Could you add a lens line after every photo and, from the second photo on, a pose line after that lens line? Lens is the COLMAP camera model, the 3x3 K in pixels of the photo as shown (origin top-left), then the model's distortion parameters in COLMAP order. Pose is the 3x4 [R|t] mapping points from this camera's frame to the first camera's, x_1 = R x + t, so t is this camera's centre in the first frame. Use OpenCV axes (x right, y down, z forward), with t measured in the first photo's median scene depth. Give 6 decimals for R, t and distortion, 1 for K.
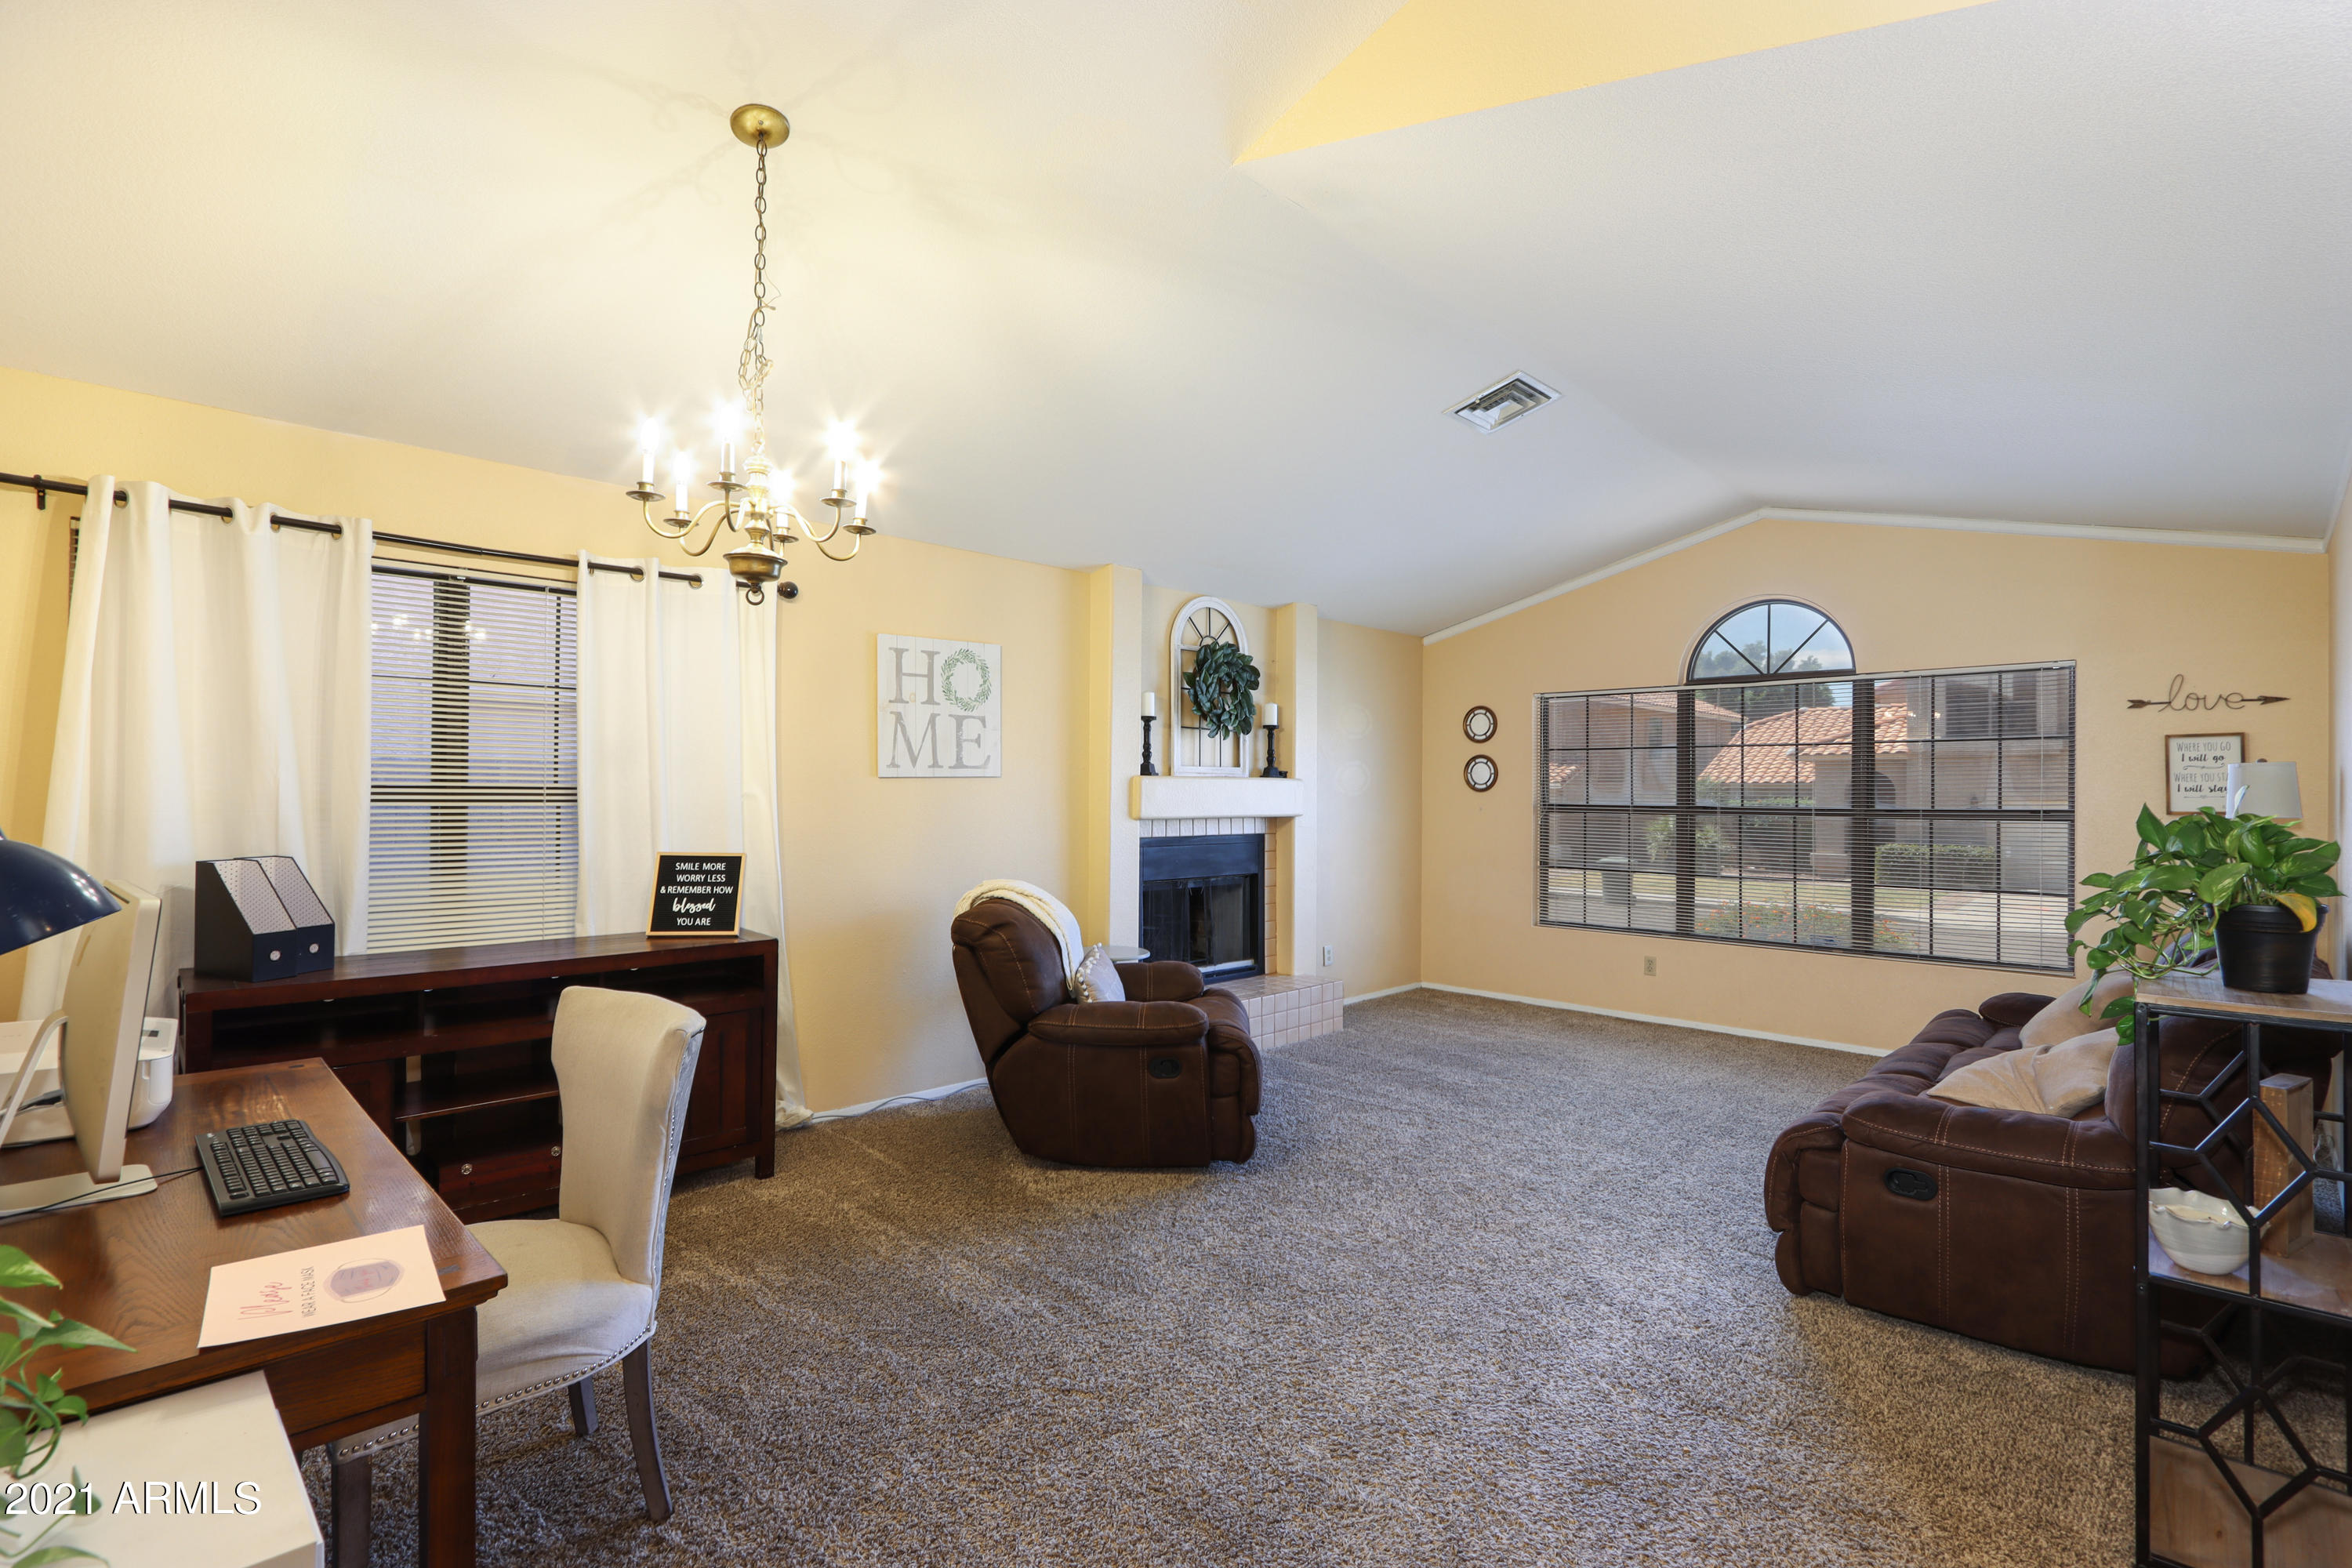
lens RADIAL K [[1084.3, 0, 1188.8], [0, 1084.3, 784.7], [0, 0, 1]] dist [-0.014889, 0.000733]
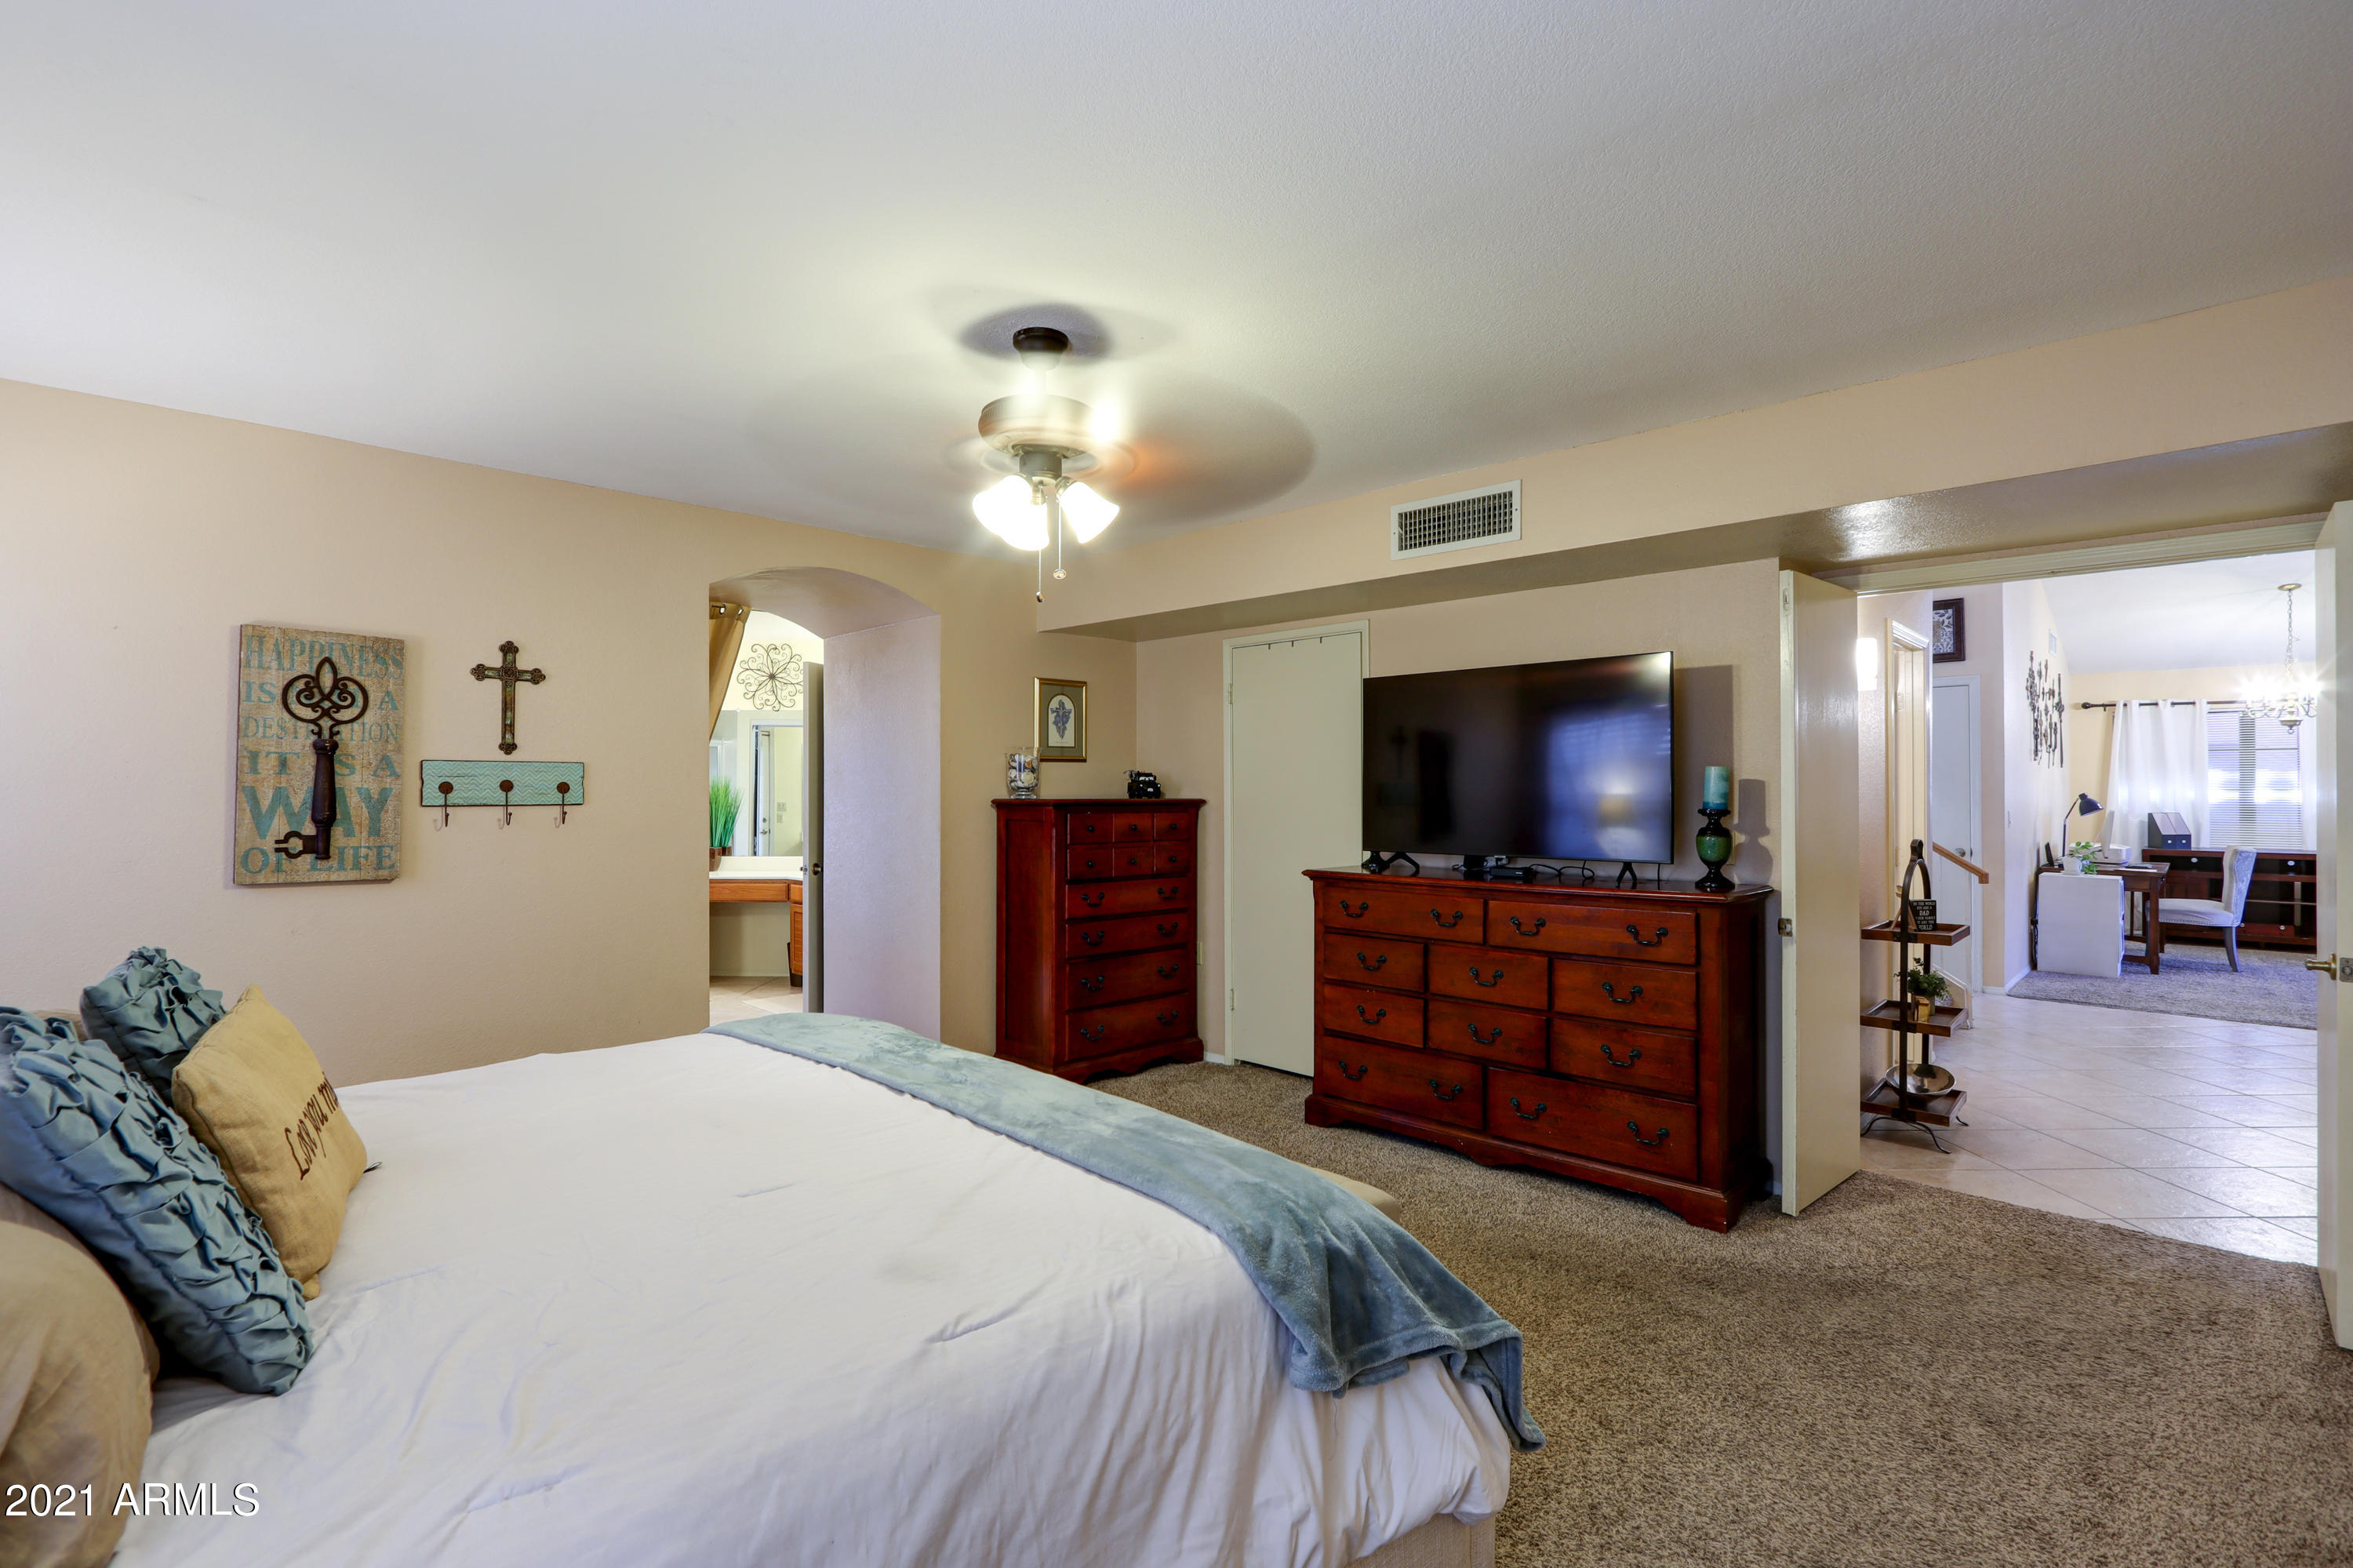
lens RADIAL K [[1112.6, 0, 1182.3], [0, 1112.6, 775.9], [0, 0, 1]] dist [-0.013110, 0.000070]
pose [[0.021525, -0.013018, -0.999684, 2.430081], [0.007820, 0.999887, -0.012852, -0.023211], [0.999738, -0.007541, 0.021624, -2.070970]]
